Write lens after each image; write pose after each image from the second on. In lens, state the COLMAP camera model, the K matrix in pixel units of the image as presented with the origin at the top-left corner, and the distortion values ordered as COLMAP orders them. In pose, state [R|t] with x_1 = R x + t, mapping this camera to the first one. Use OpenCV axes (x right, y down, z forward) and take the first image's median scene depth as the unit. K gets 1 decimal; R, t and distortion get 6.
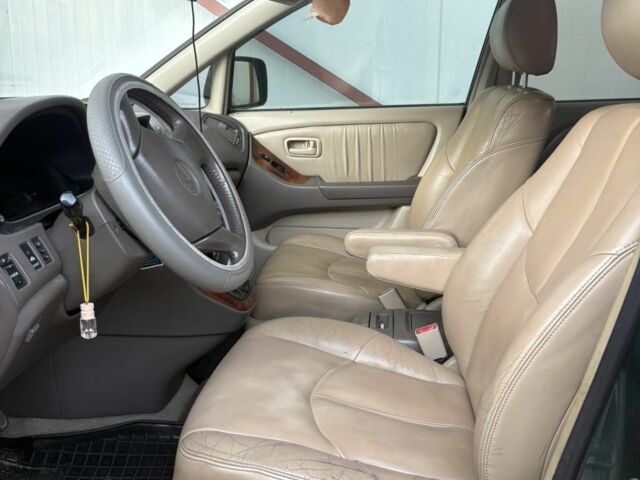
lens RADIAL K [[626.8, 0, 320.0], [0, 626.8, 240.0], [0, 0, 1]] dist [-0.002193, 0.009599]
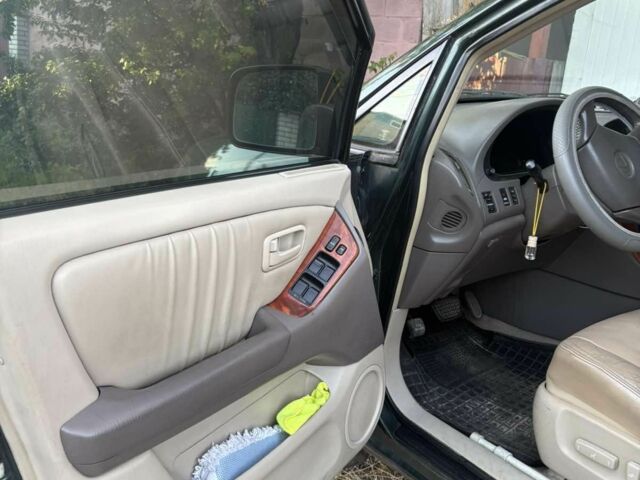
lens RADIAL K [[626.8, 0, 320.0], [0, 626.8, 240.0], [0, 0, 1]] dist [-0.002193, 0.009599]
pose [[0.656744, 0.228073, -0.718797, 0.385536], [-0.205589, 0.971213, 0.120324, 0.034262], [0.725548, 0.068755, 0.684728, -0.413860]]
